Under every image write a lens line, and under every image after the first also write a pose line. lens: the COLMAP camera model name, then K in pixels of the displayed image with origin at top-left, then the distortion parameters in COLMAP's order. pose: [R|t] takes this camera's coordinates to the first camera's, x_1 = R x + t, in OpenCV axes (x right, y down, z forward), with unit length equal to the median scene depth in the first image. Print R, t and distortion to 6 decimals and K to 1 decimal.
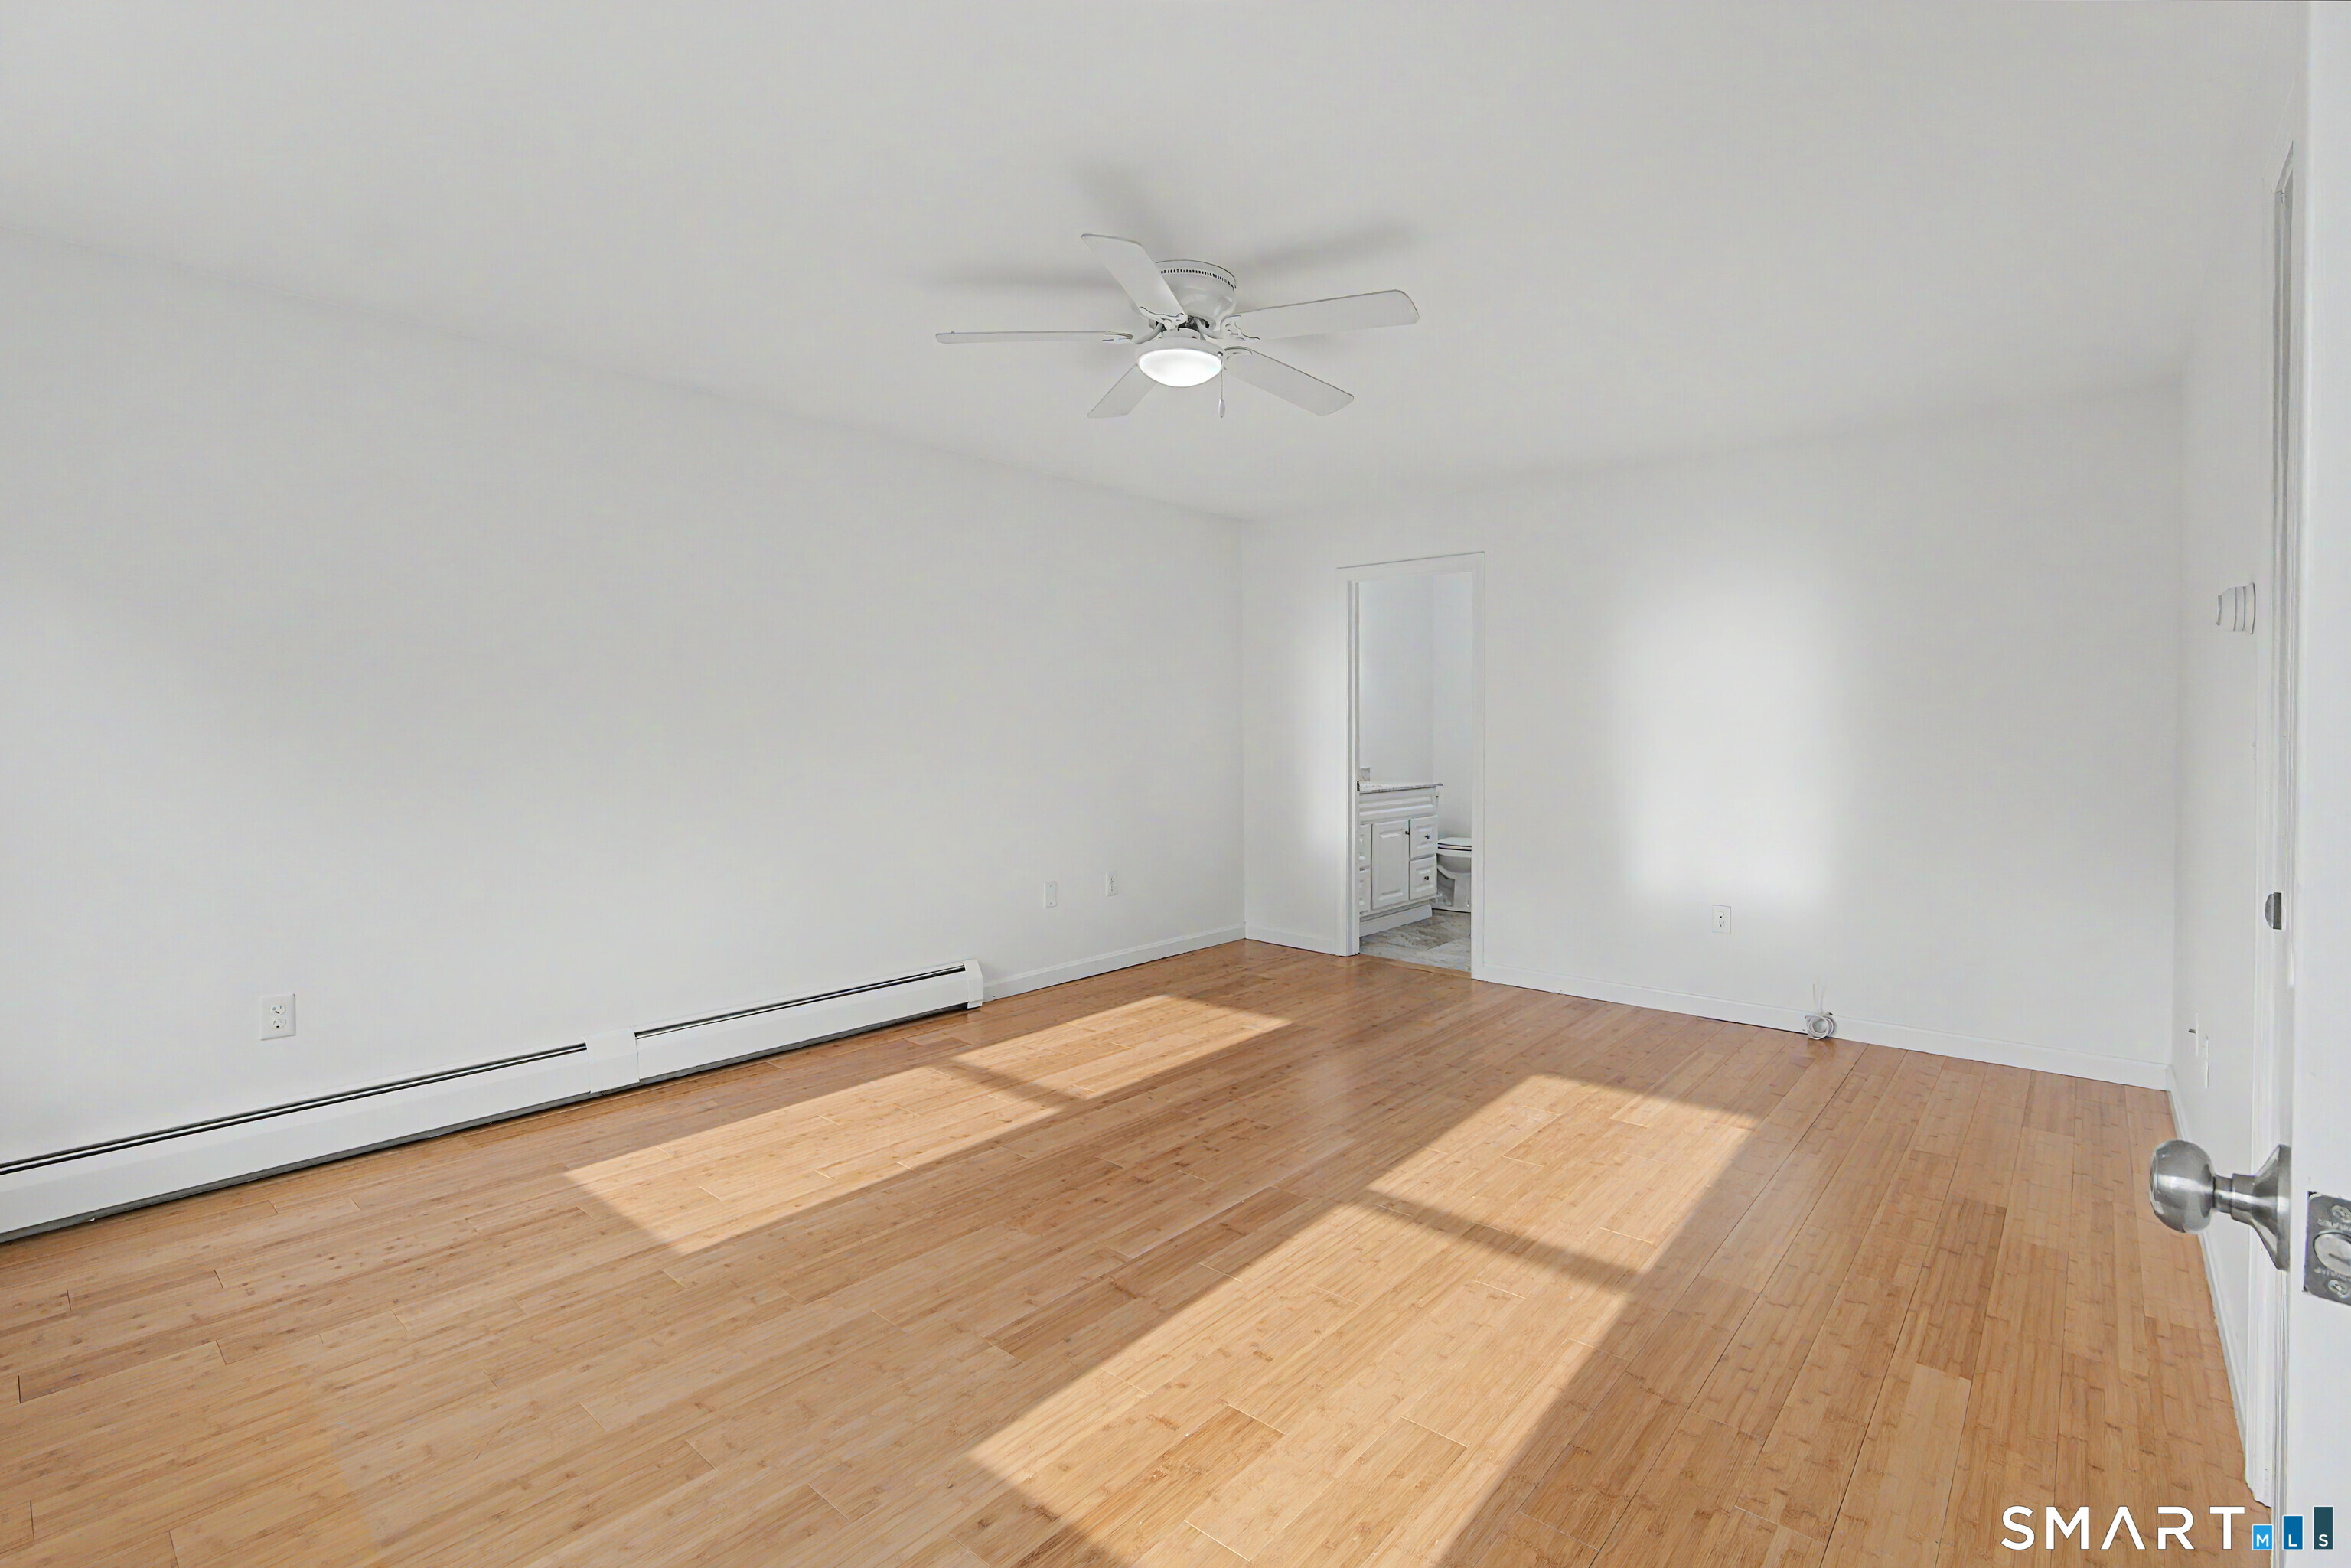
lens RADIAL K [[1071.6, 0, 1185.0], [0, 1071.6, 760.6], [0, 0, 1]] dist [-0.008383, 0.000577]
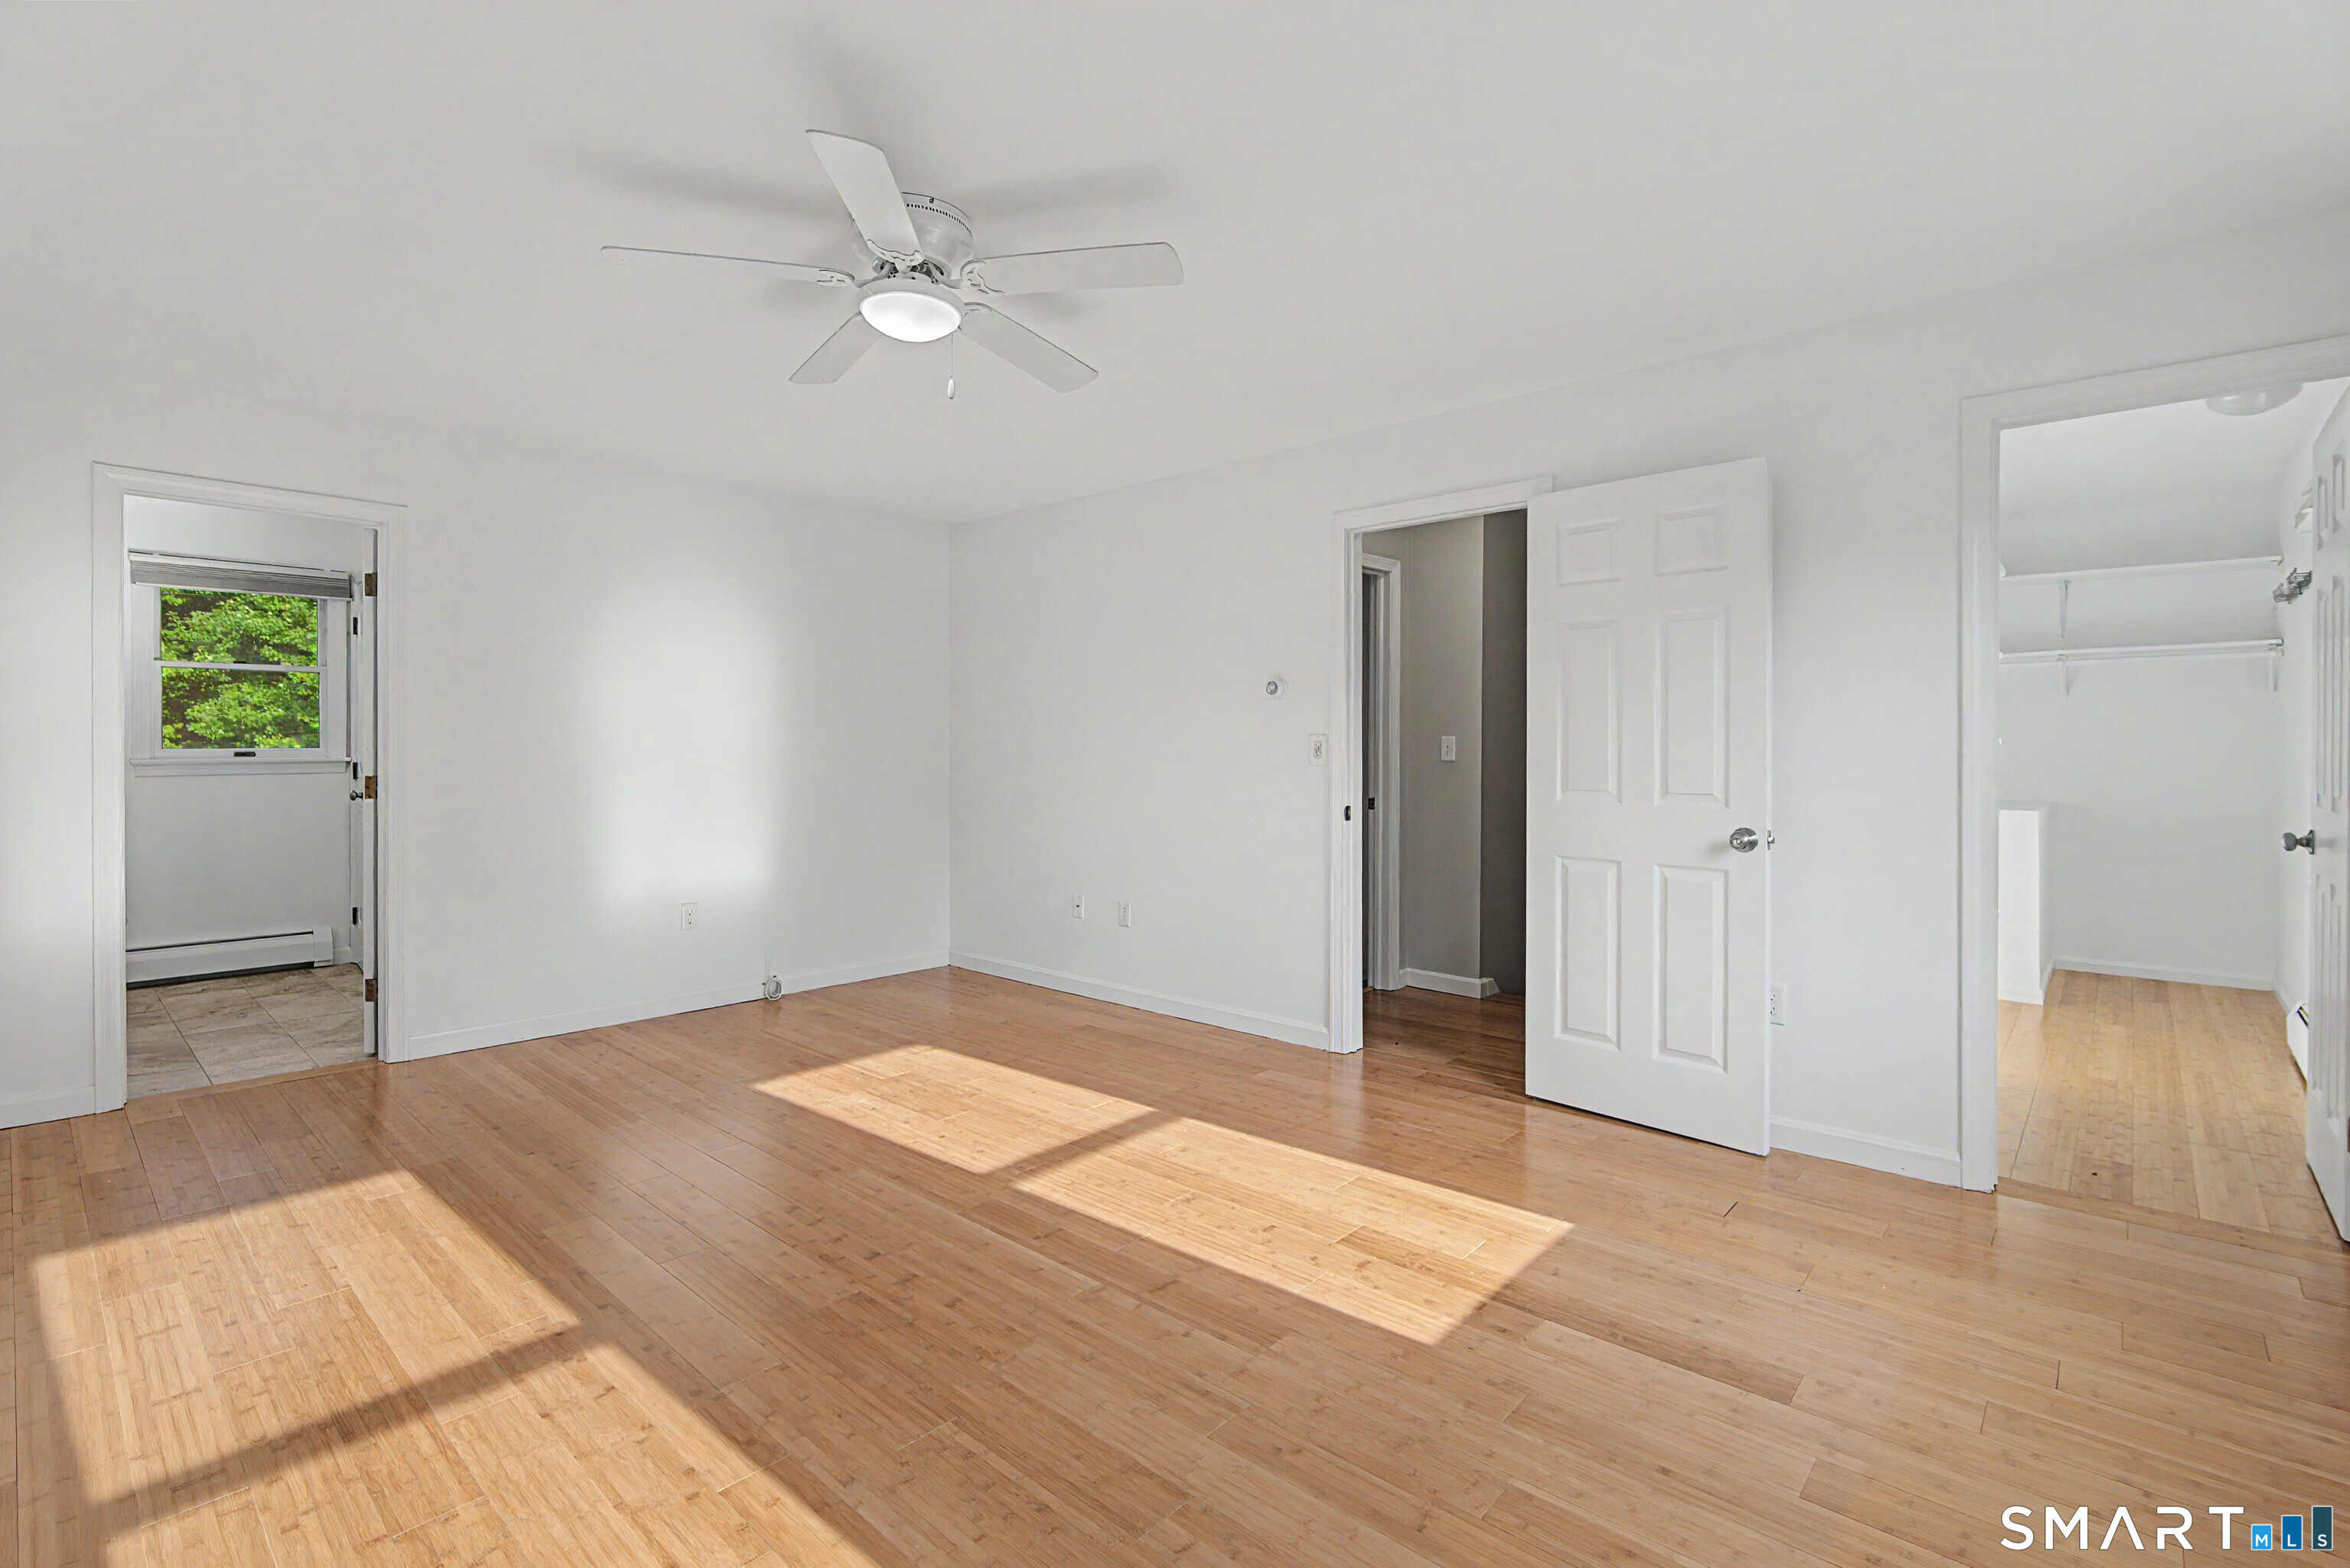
lens RADIAL K [[1071.1, 0, 1184.5], [0, 1071.1, 760.6], [0, 0, 1]] dist [-0.008383, 0.000577]
pose [[0.016329, -0.011249, 0.999803, -0.873182], [0.023773, 0.999658, 0.010859, -0.009869], [-0.999584, 0.023591, 0.016590, 0.781909]]
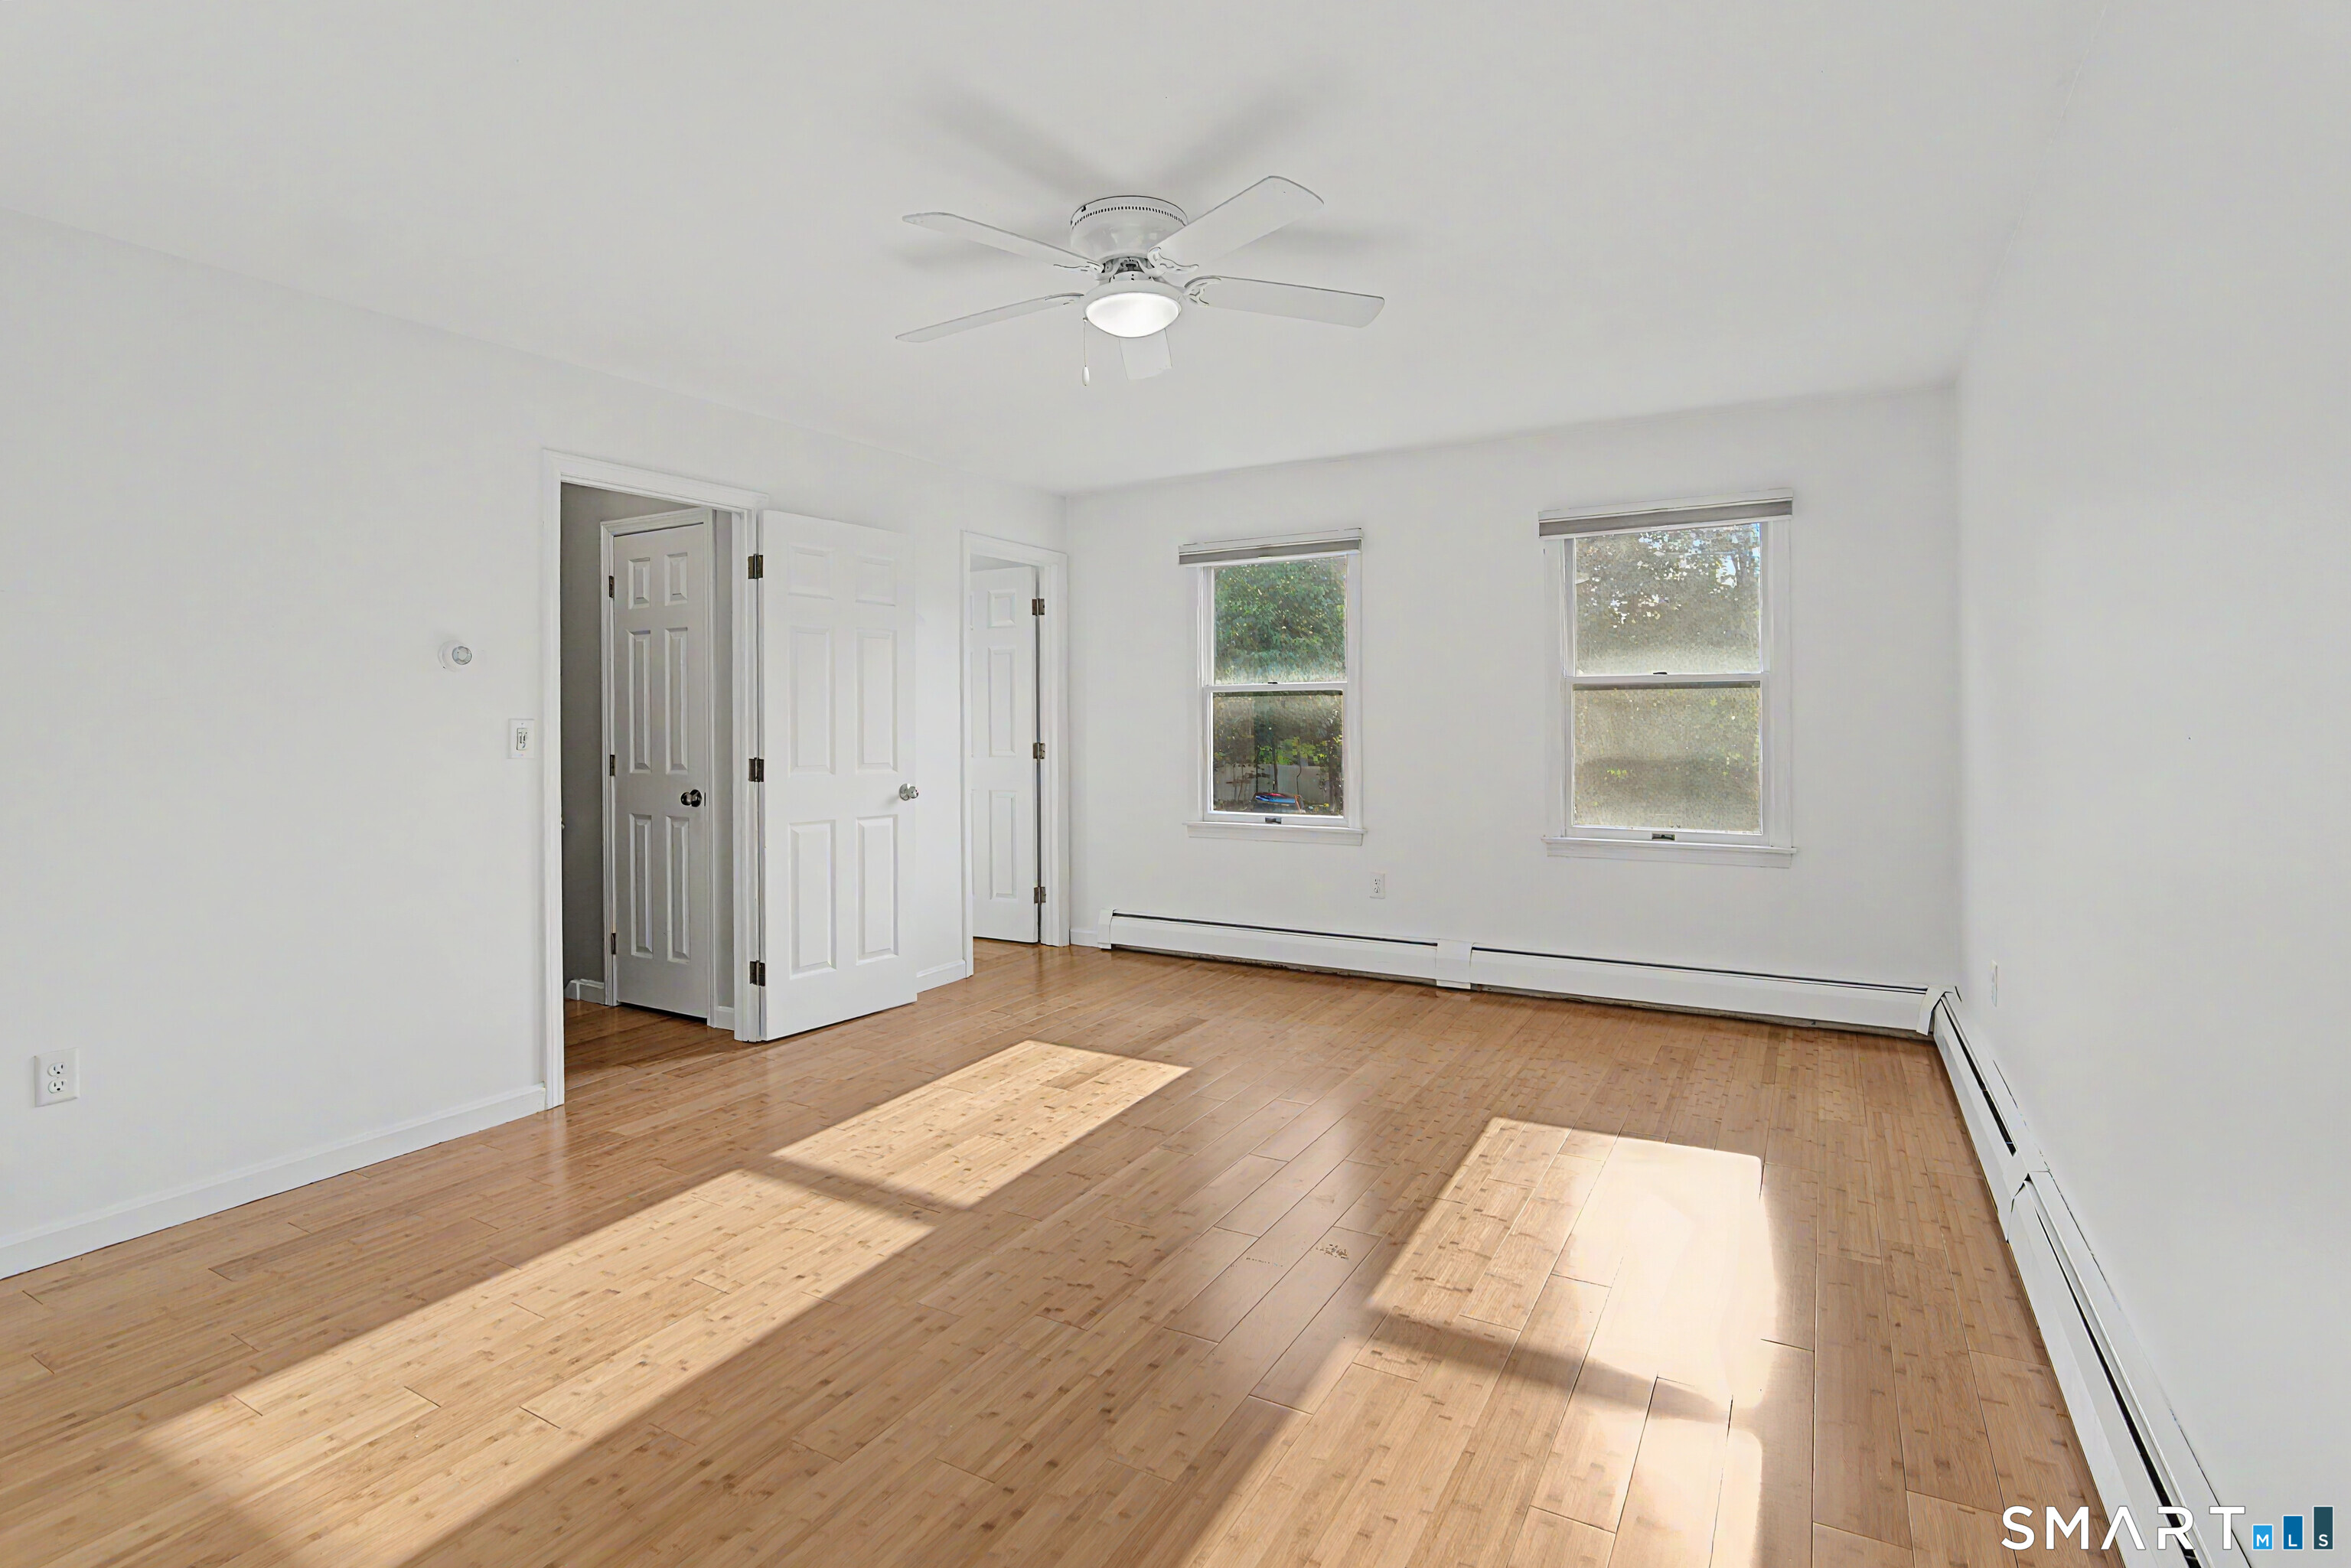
lens RADIAL K [[1118.8, 0, 1168.7], [0, 1118.8, 733.0], [0, 0, 1]] dist [-0.000396, 0.000216]
pose [[-0.983980, 0.012244, -0.177860, 0.139507], [0.006289, 0.999402, 0.034005, -0.048282], [0.178170, 0.032342, -0.983468, 1.964299]]
